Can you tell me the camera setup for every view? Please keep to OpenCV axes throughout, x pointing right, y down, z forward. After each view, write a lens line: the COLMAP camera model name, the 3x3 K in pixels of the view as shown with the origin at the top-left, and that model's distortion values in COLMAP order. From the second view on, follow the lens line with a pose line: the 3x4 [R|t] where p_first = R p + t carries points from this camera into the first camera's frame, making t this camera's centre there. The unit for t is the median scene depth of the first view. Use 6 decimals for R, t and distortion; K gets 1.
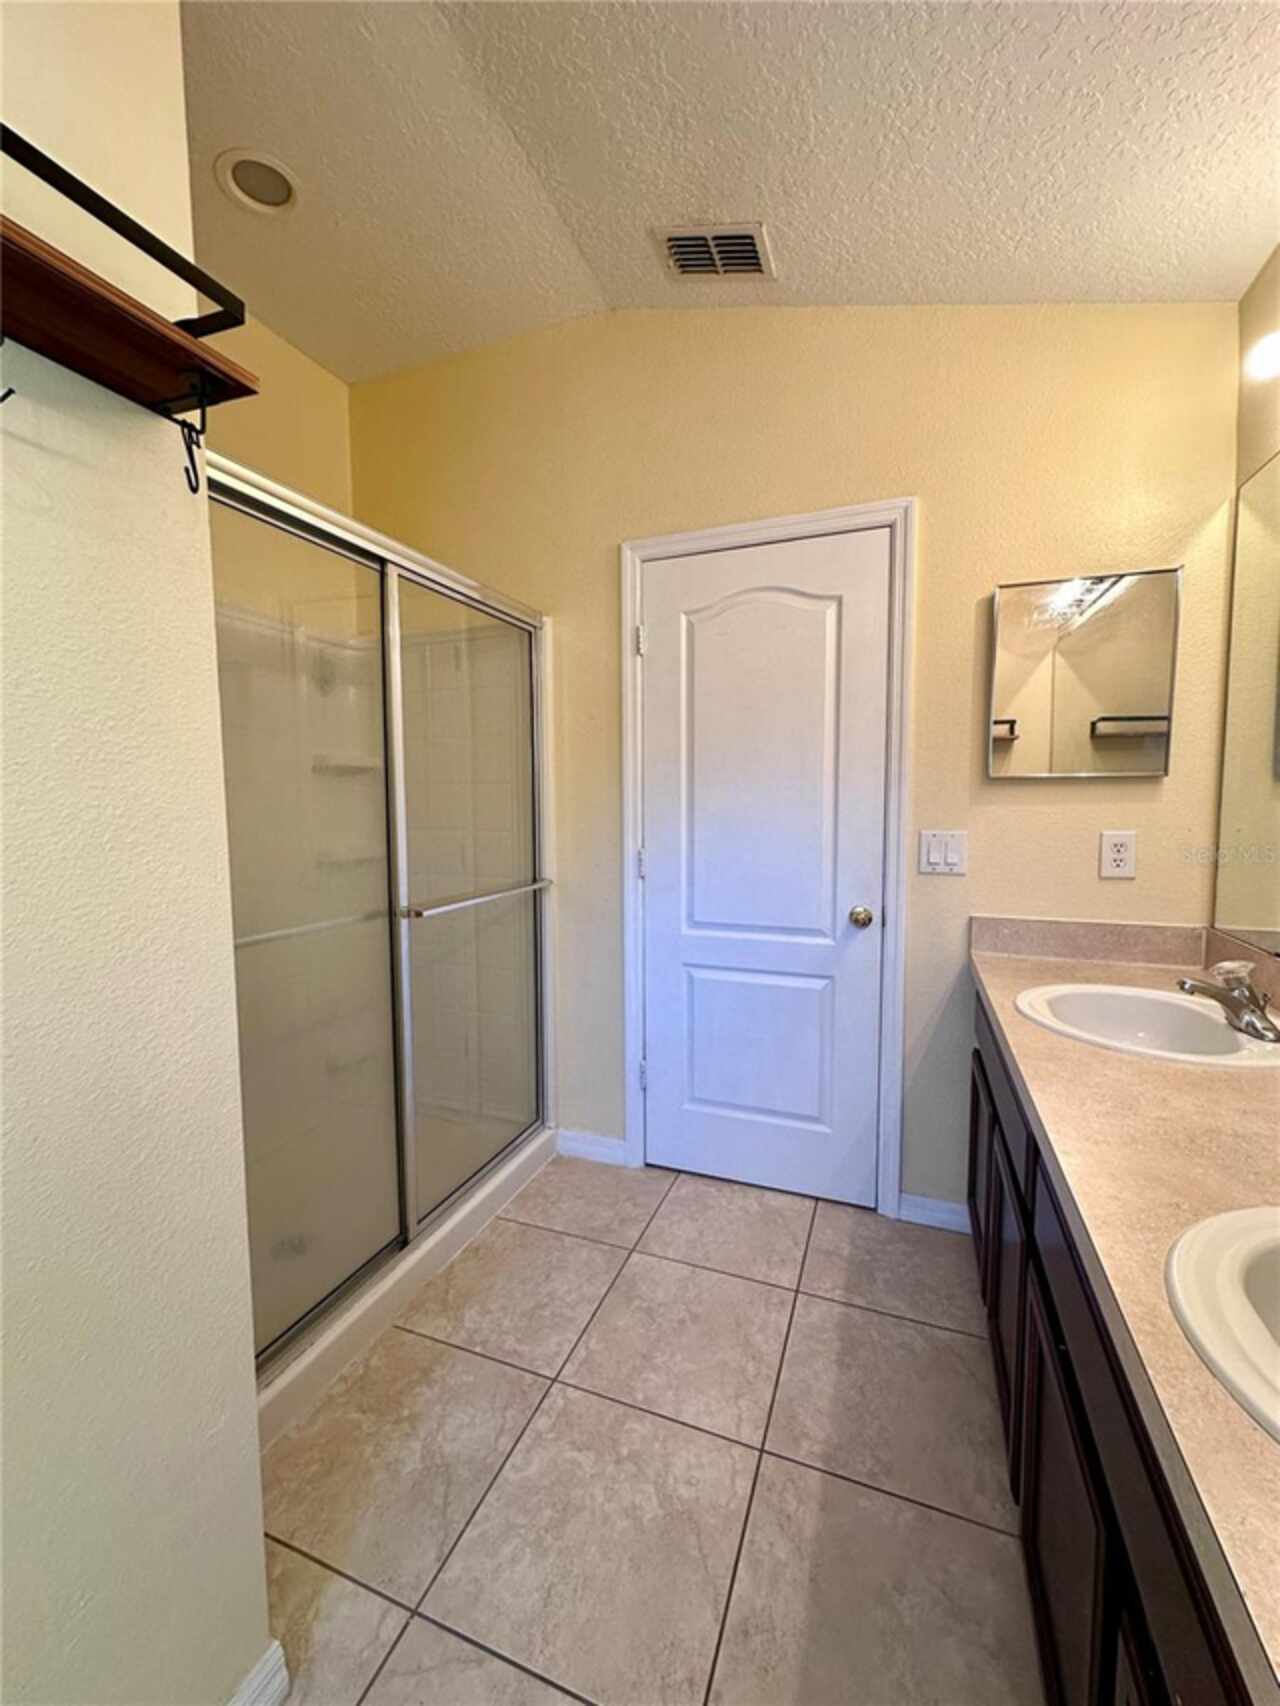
lens RADIAL K [[679.8, 0, 640.8], [0, 679.8, 853.6], [0, 0, 1]] dist [-0.005903, 0.001034]
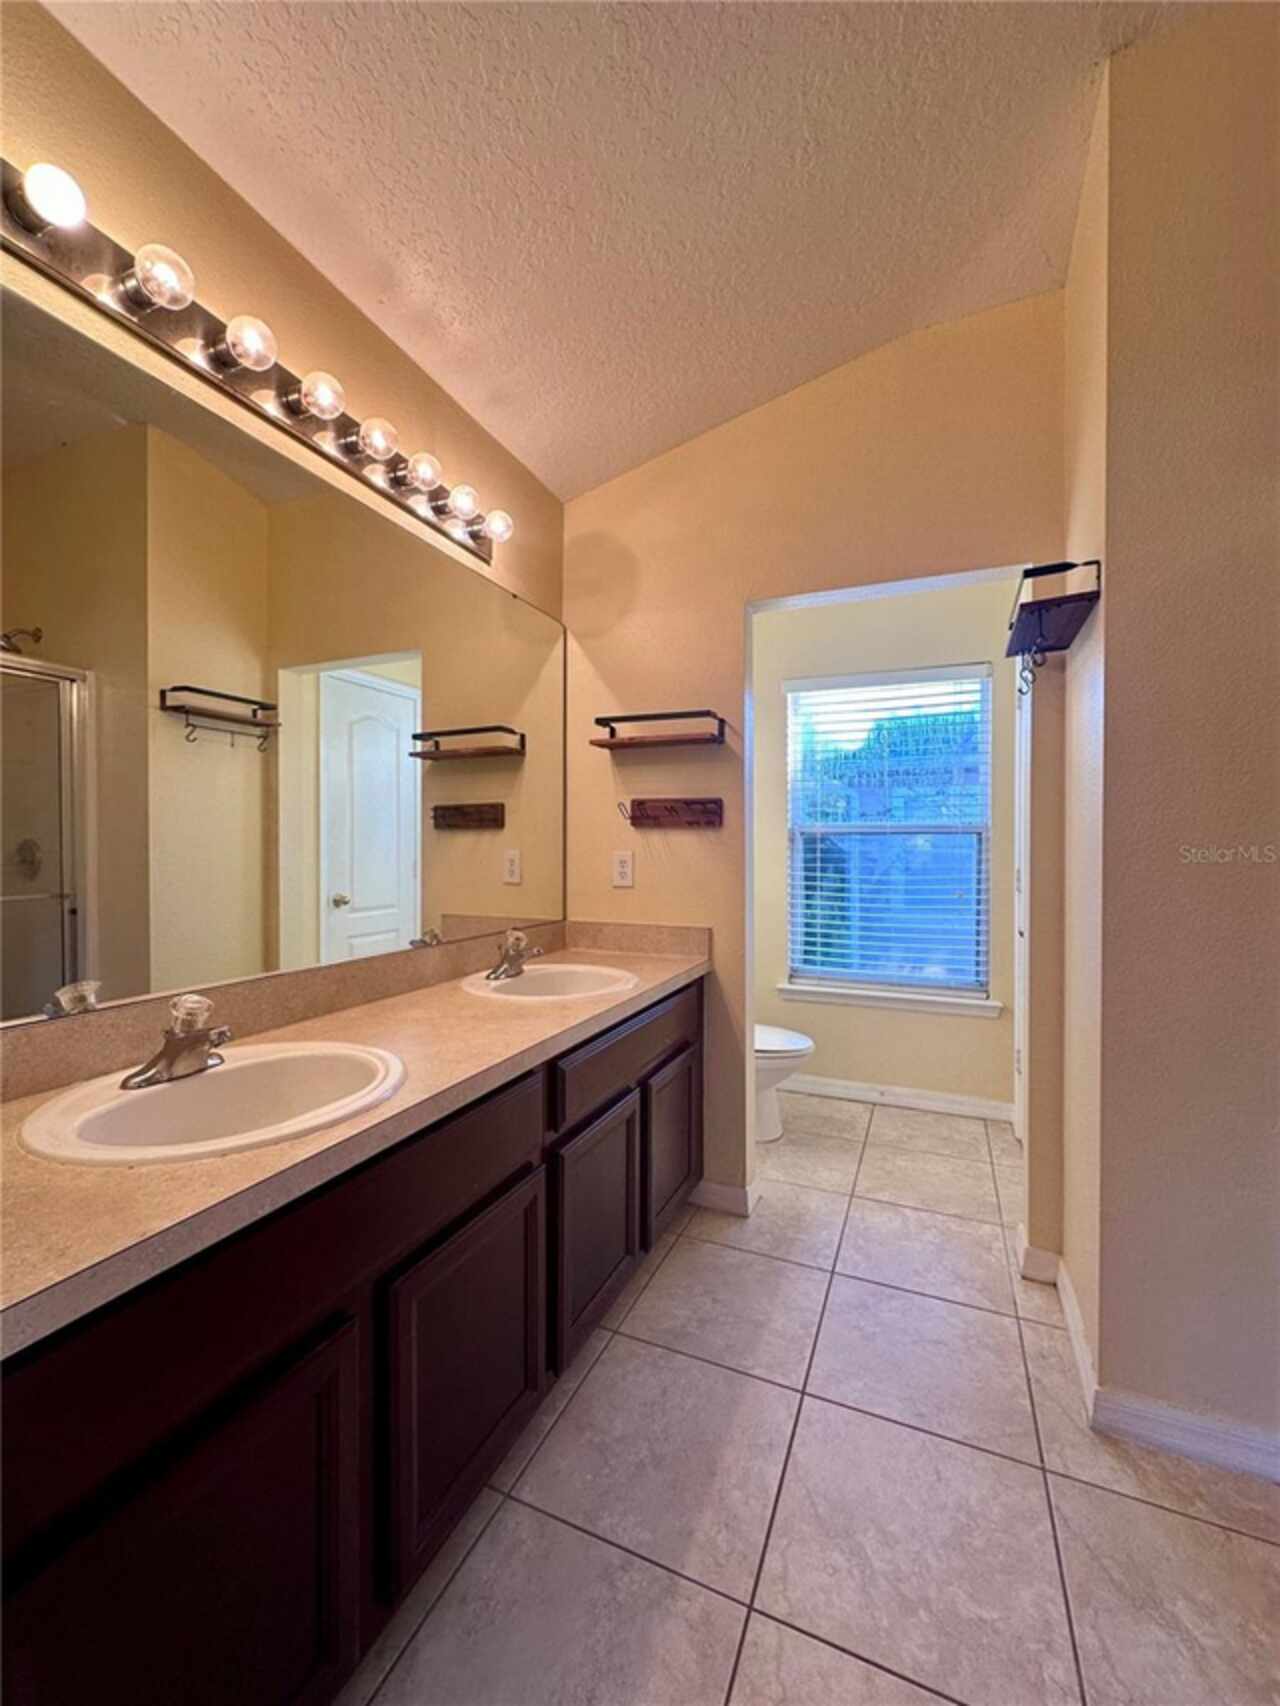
lens RADIAL K [[679.8, 0, 641.4], [0, 679.8, 852.3], [0, 0, 1]] dist [-0.005903, 0.001034]
pose [[-0.999237, 0.006617, 0.038491, 0.190552], [0.010084, 0.995838, 0.090587, -0.060598], [-0.037731, 0.090906, -0.995144, 1.211849]]
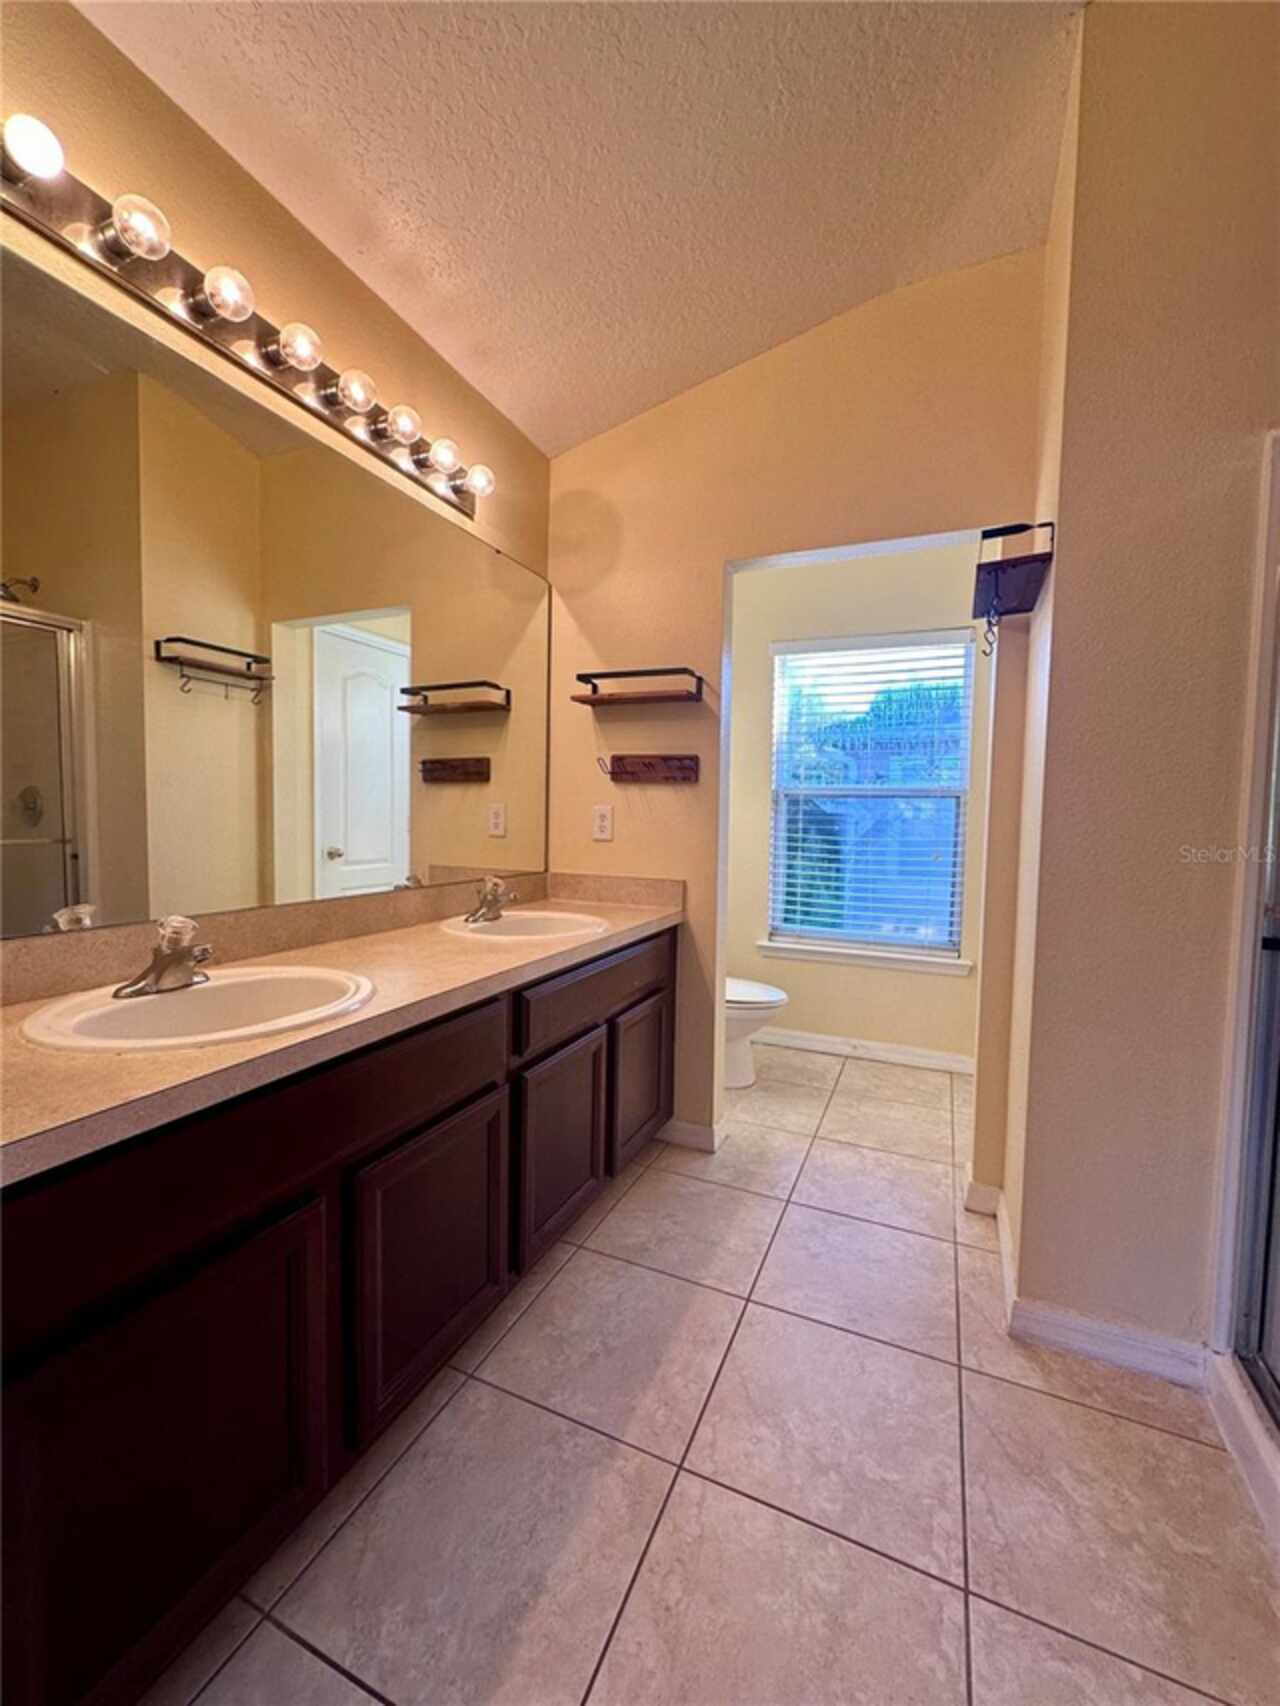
lens RADIAL K [[679.8, 0, 641.5], [0, 679.8, 852.7], [0, 0, 1]] dist [-0.005903, 0.001034]
pose [[-0.998945, -0.013201, 0.043995, 0.141195], [-0.007045, 0.990512, 0.137246, -0.038429], [-0.045389, 0.136791, -0.989560, 1.255560]]
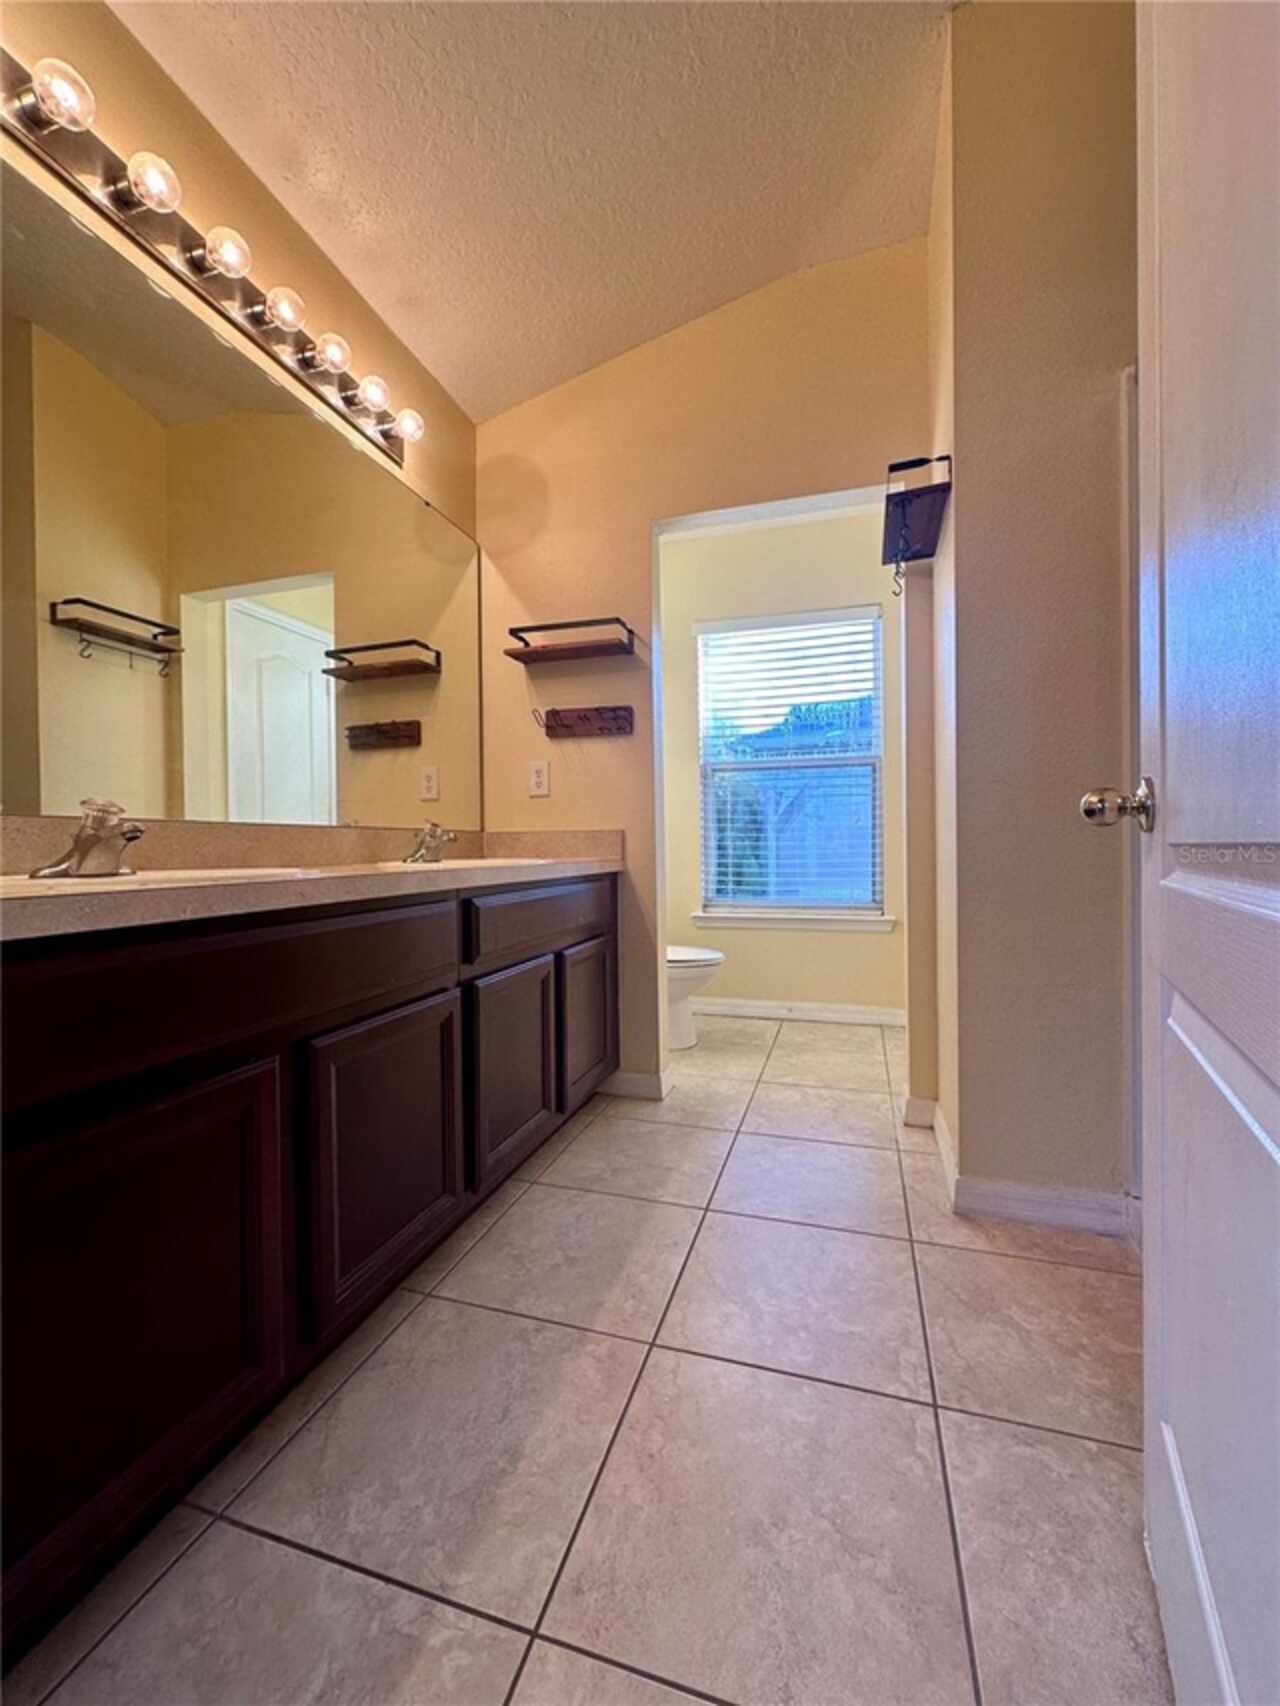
lens RADIAL K [[679.8, 0, 642.3], [0, 679.8, 852.1], [0, 0, 1]] dist [-0.005903, 0.001034]
pose [[-0.997350, 0.020667, -0.069750, 0.169092], [0.014113, 0.995548, 0.093191, 0.105852], [0.071365, 0.091960, -0.993202, 1.286906]]
